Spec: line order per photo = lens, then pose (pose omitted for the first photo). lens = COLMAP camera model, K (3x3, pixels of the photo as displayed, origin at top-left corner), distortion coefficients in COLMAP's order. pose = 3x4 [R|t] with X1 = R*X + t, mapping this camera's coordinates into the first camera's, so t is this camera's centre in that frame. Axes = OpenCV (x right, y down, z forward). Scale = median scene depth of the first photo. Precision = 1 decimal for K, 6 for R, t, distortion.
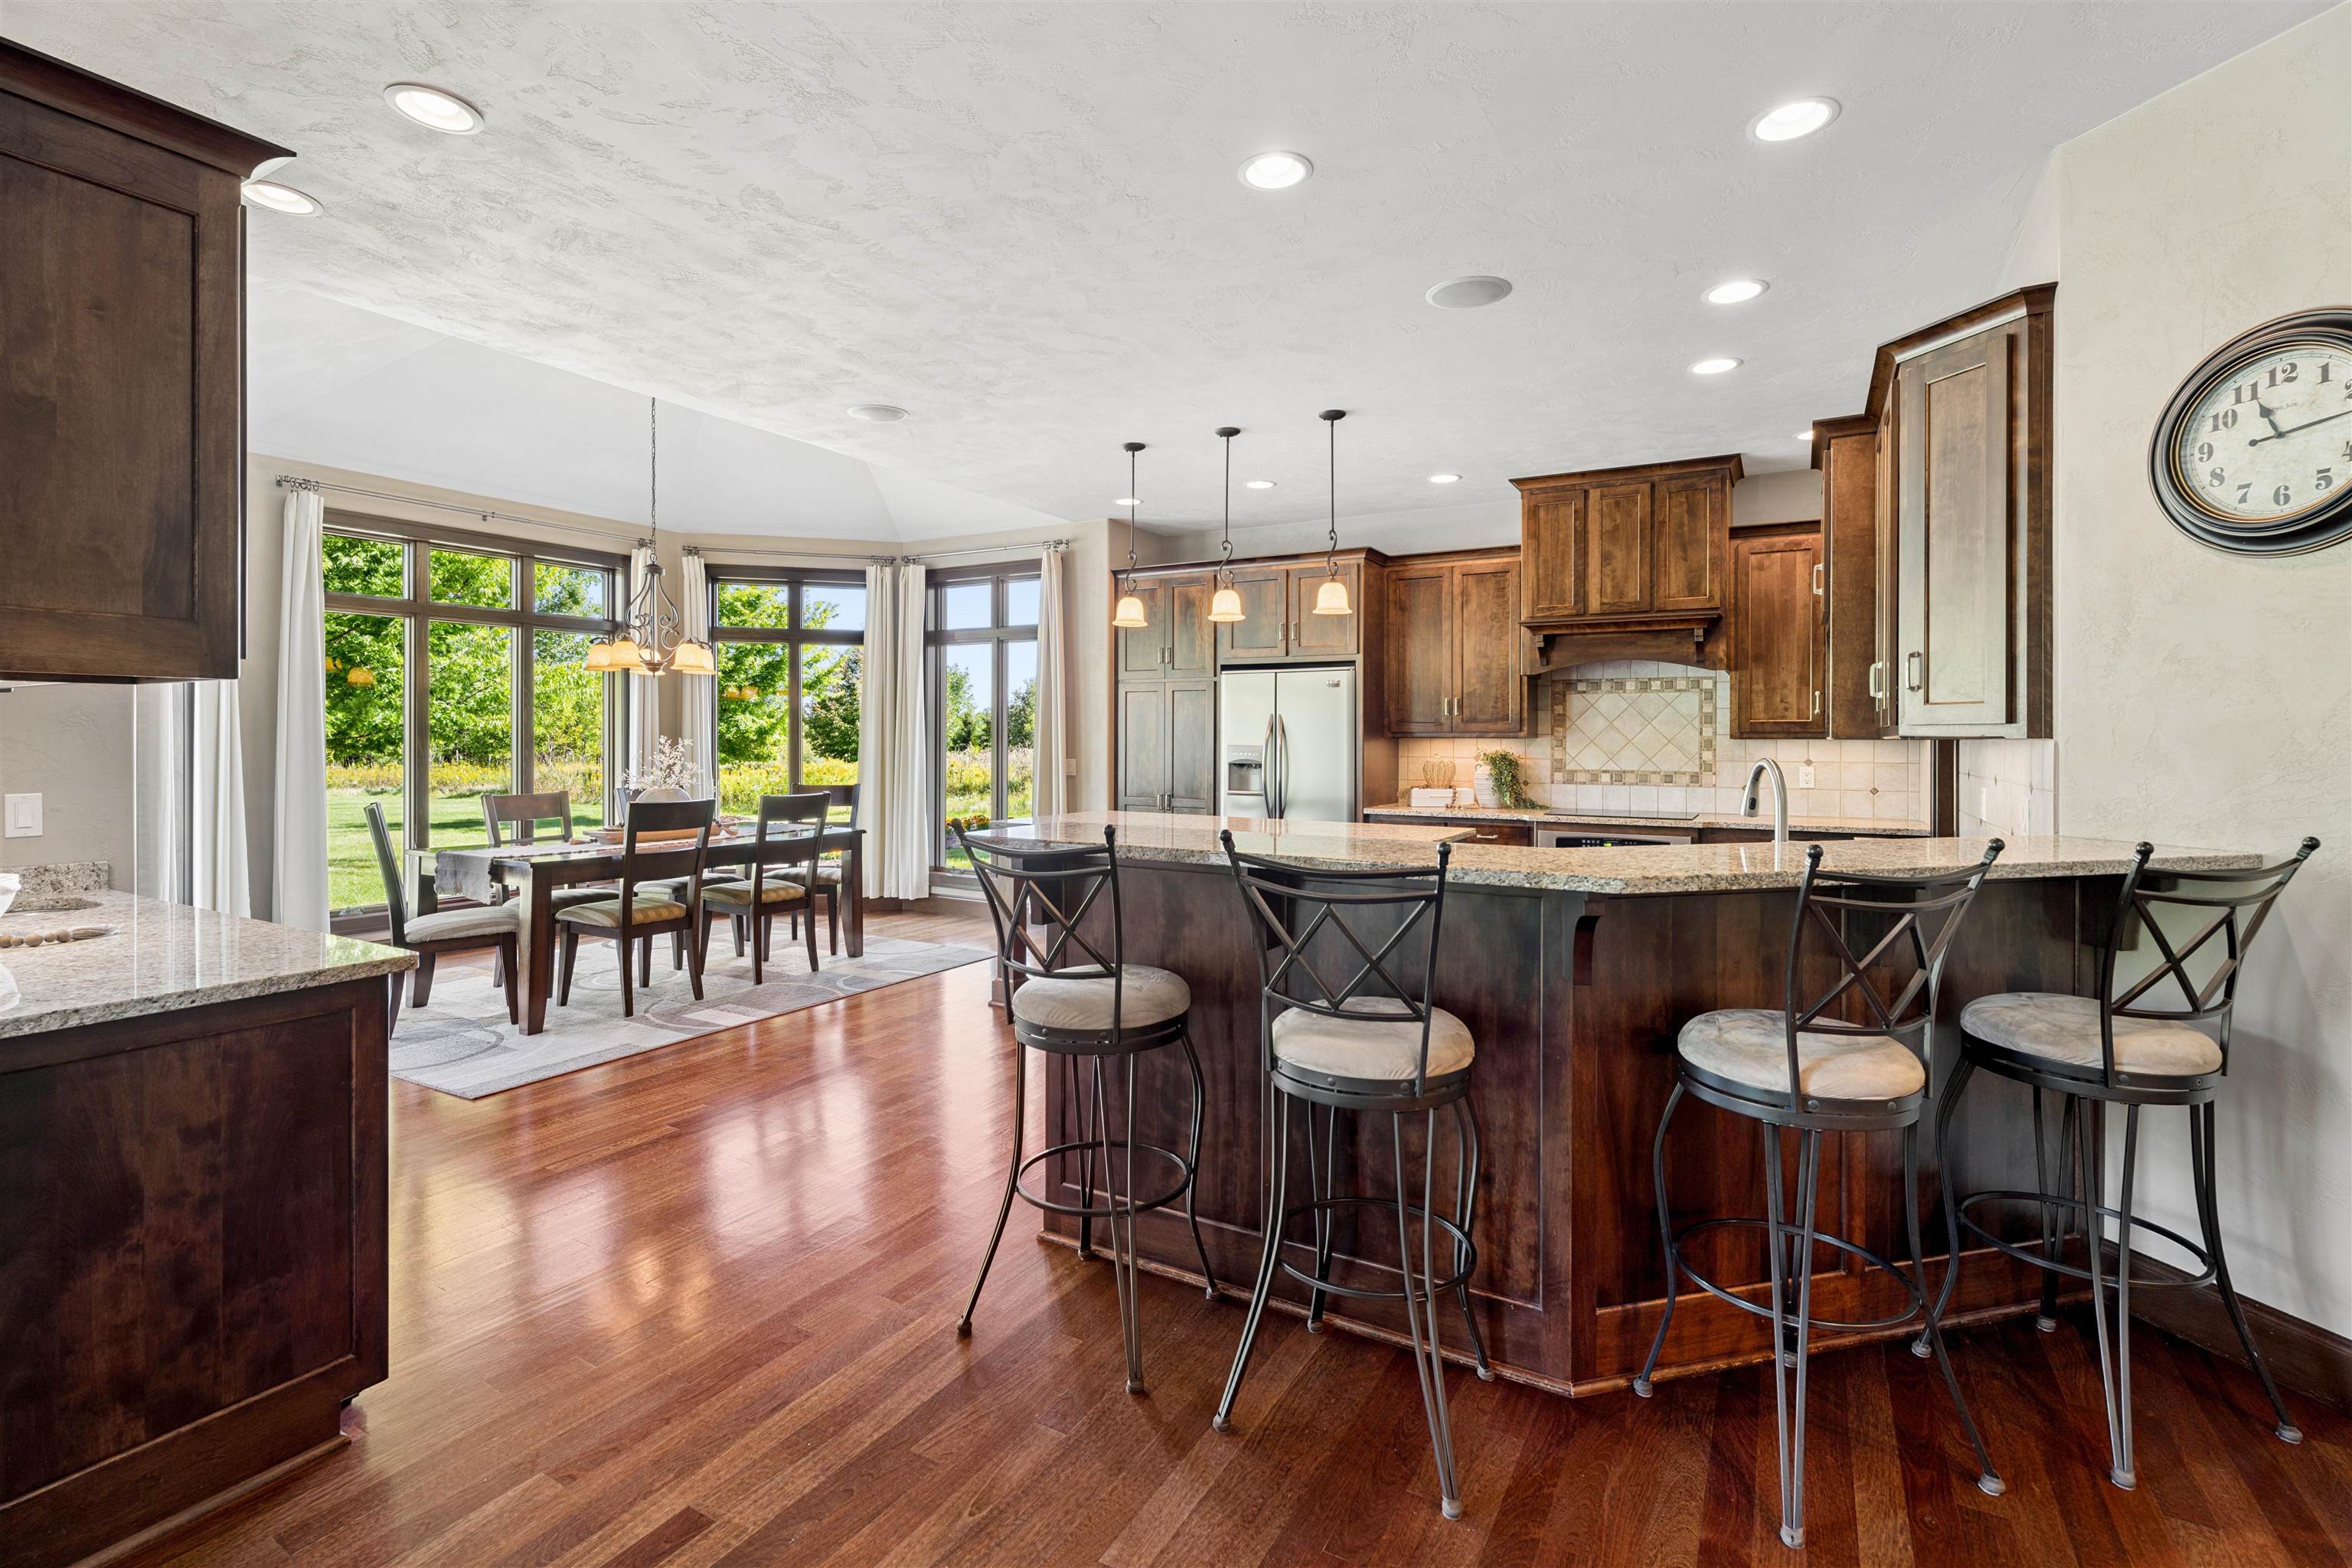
lens RADIAL K [[1059.8, 0, 1183.3], [0, 1059.8, 727.8], [0, 0, 1]] dist [0.000278, -0.001746]
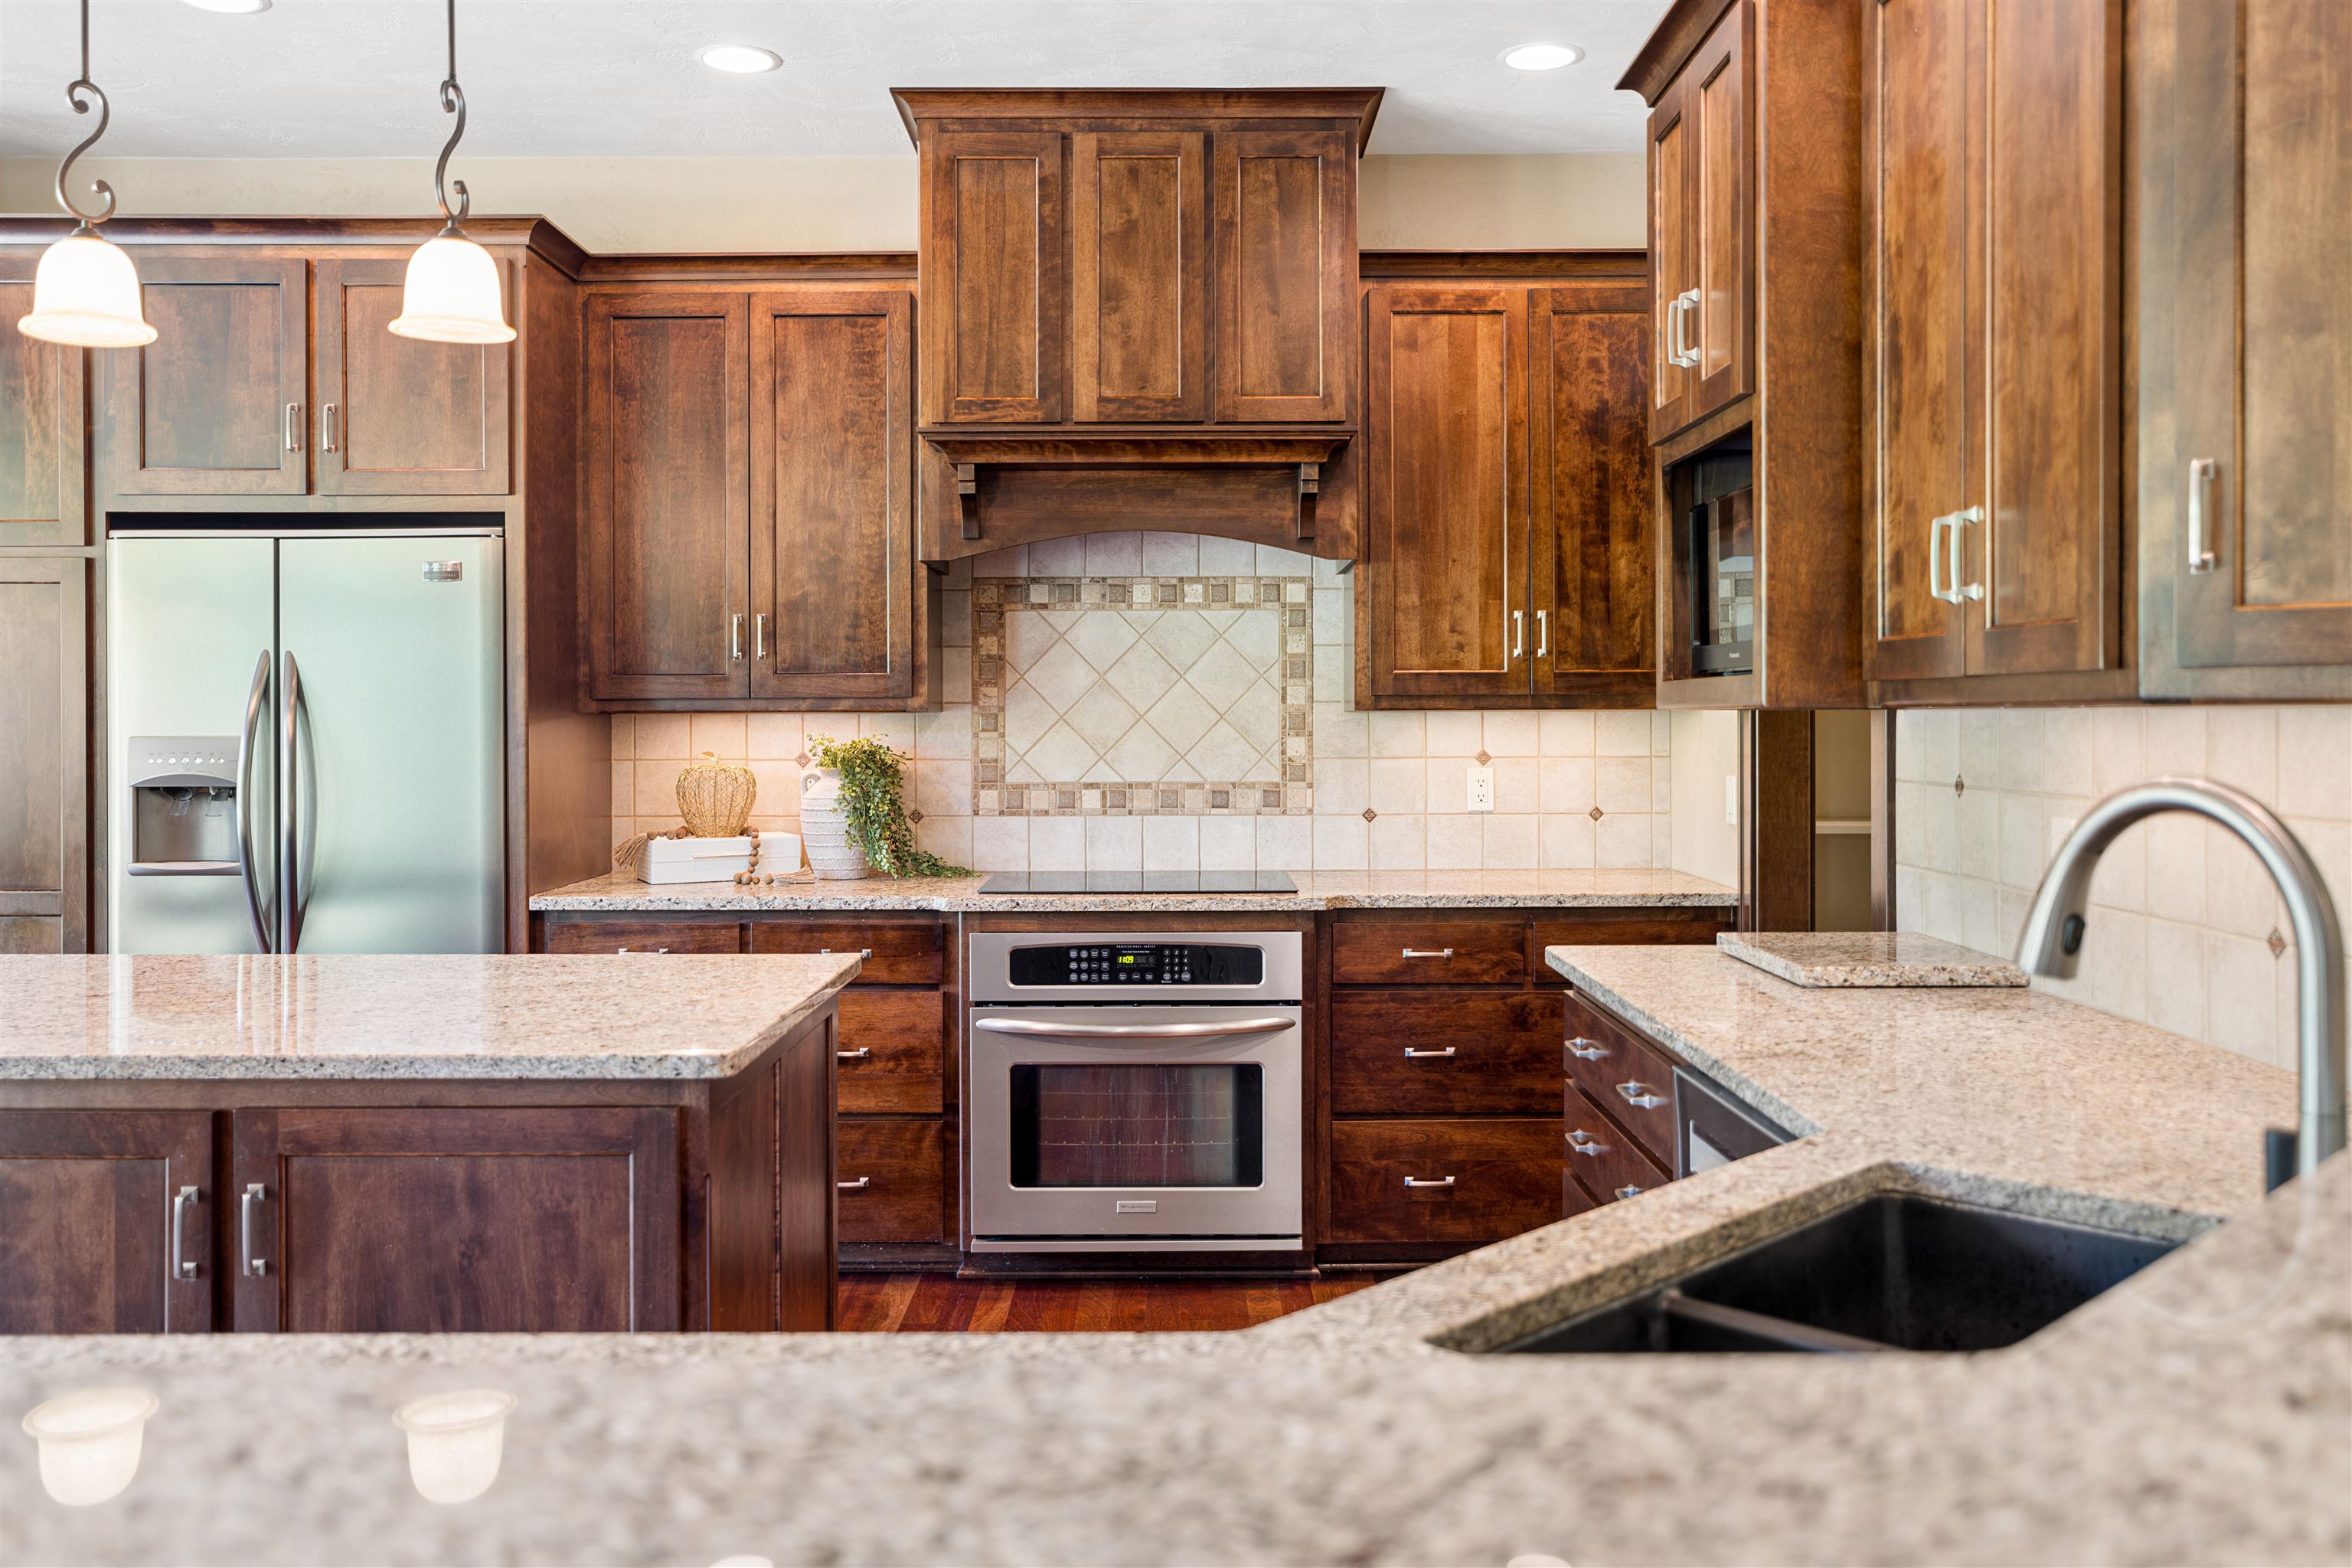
lens RADIAL K [[1905.8, 0, 1174.4], [0, 1905.8, 717.4], [0, 0, 1]] dist [-0.042252, 0.104281]
pose [[0.867996, -0.008216, 0.496504, 0.033194], [0.002307, 0.999919, 0.012513, 0.002805], [-0.496566, -0.009716, 0.867944, 0.299769]]
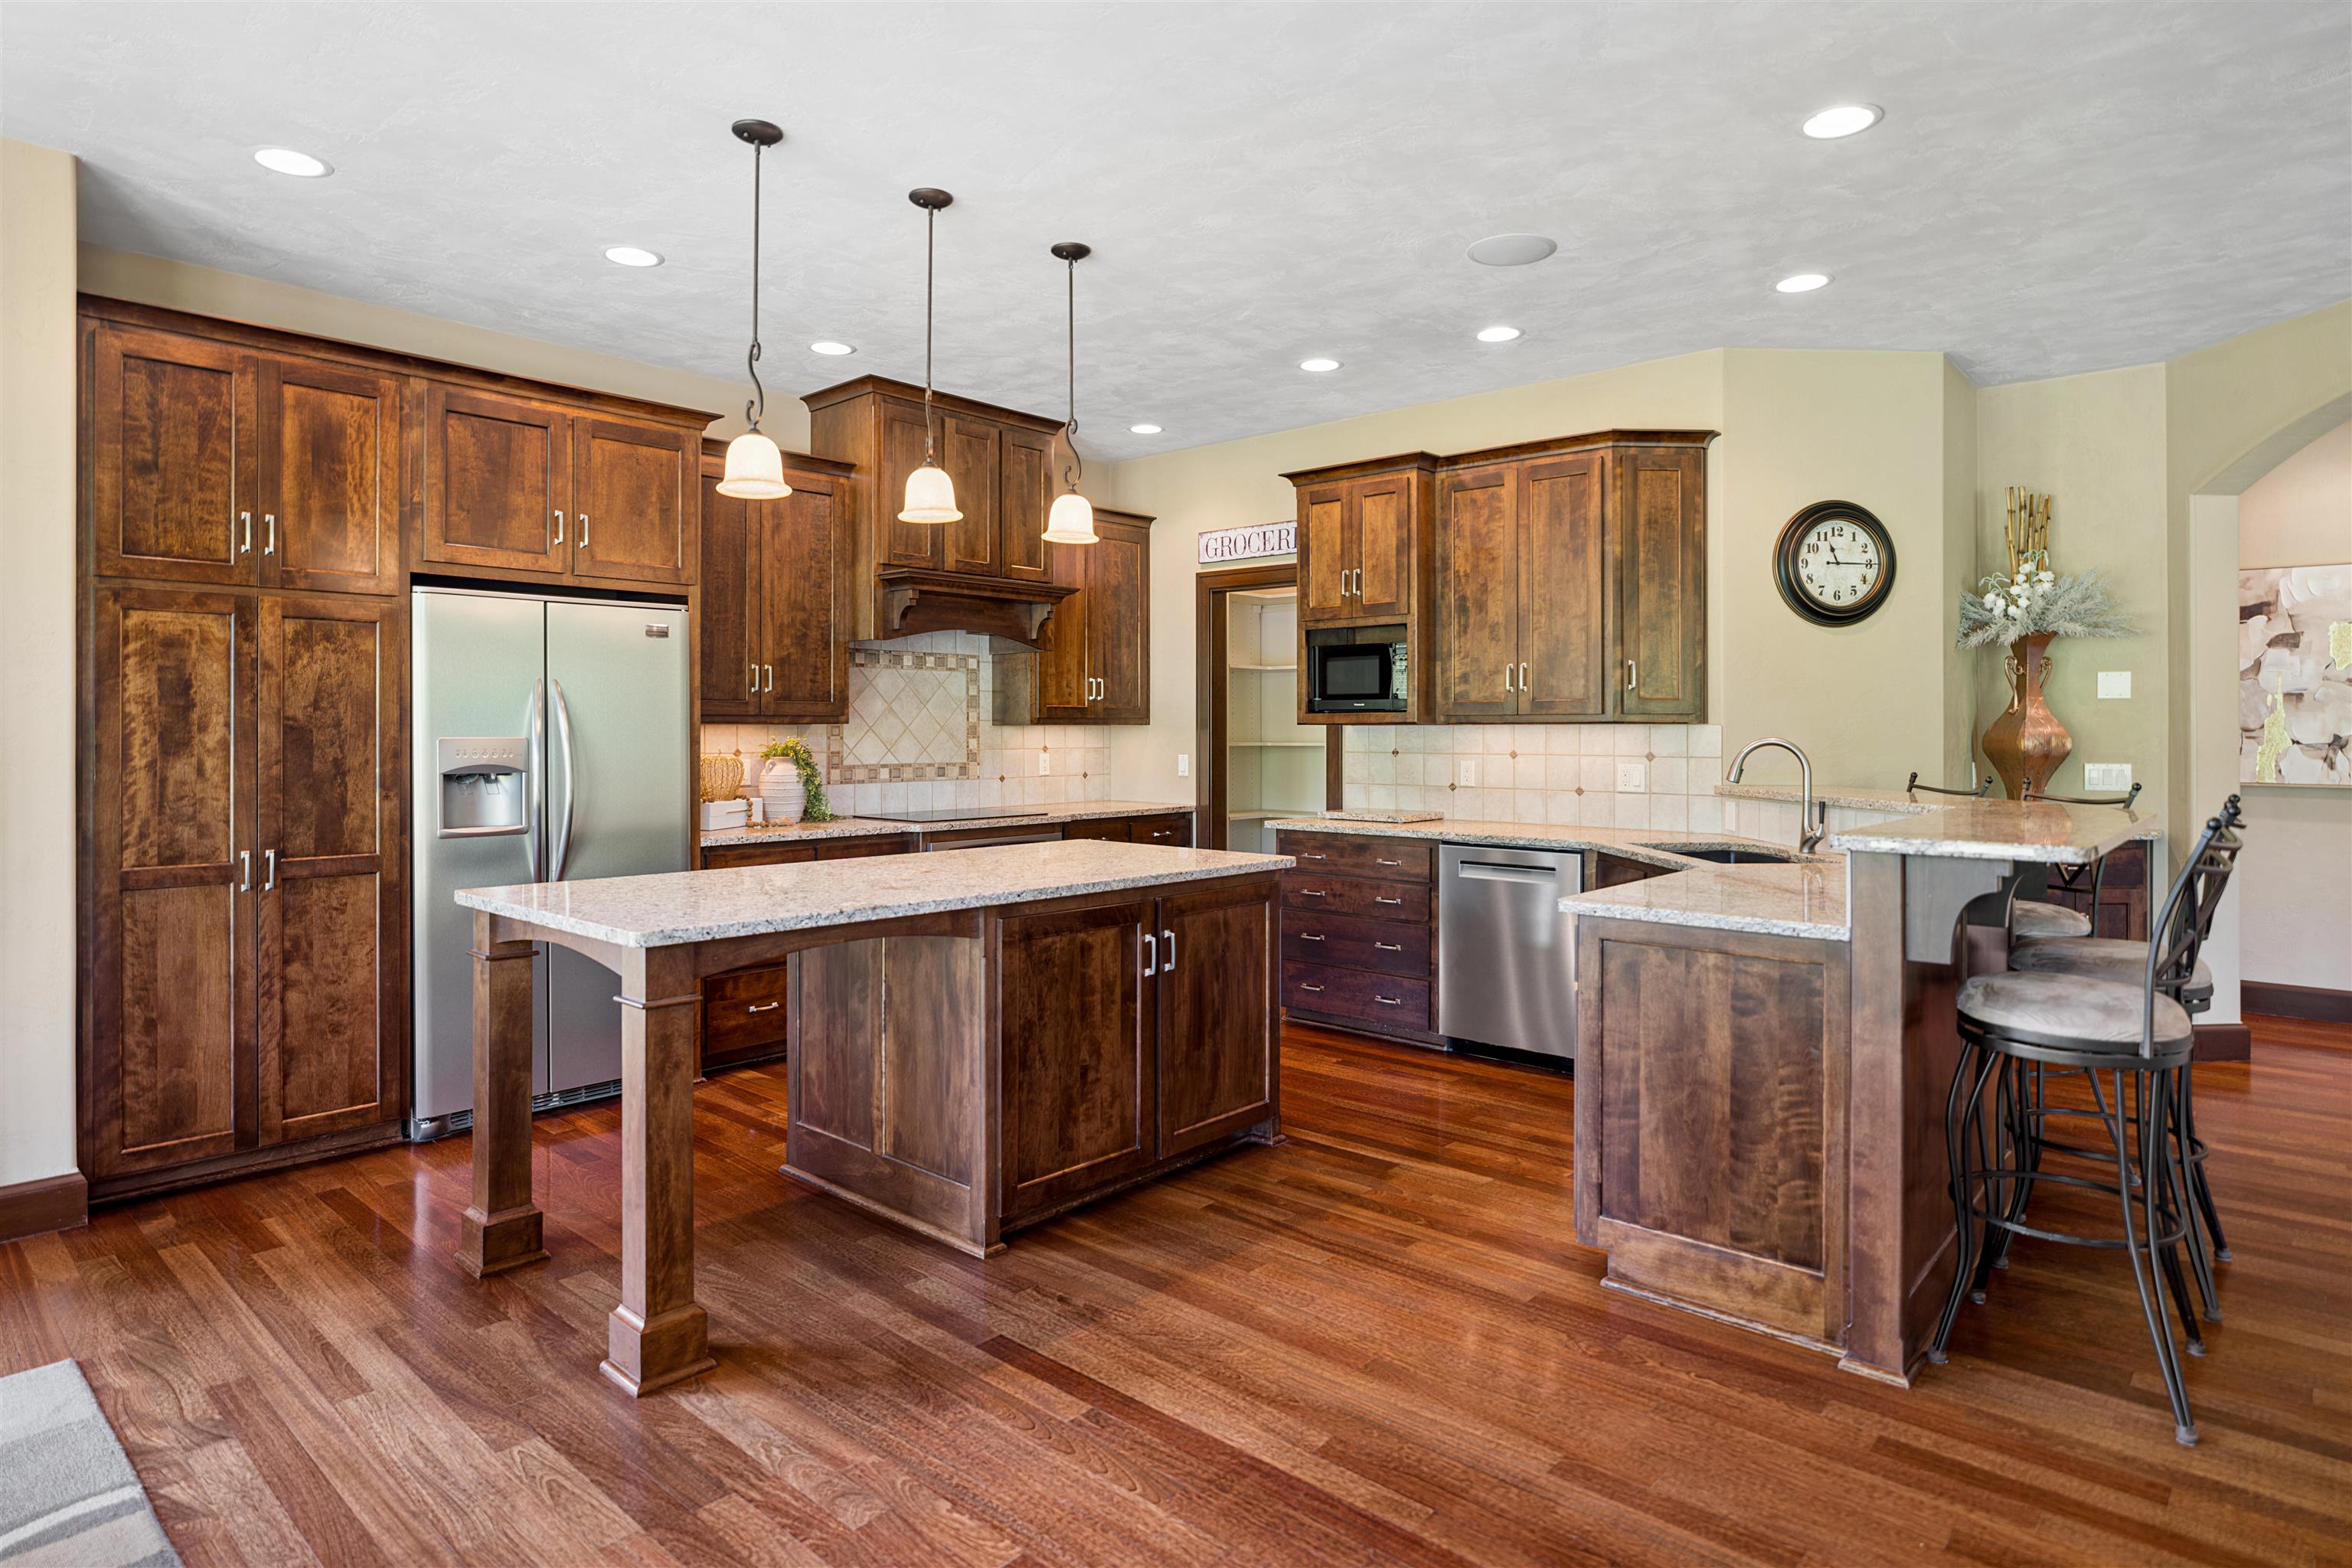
lens RADIAL K [[1287.9, 0, 1174.9], [0, 1287.9, 721.3], [0, 0, 1]] dist [-0.003251, -0.000247]
pose [[0.205646, 0.001984, 0.978624, -0.527954], [-0.008705, 0.999962, -0.000198, 0.006218], [-0.978588, -0.008478, 0.205656, 0.608120]]
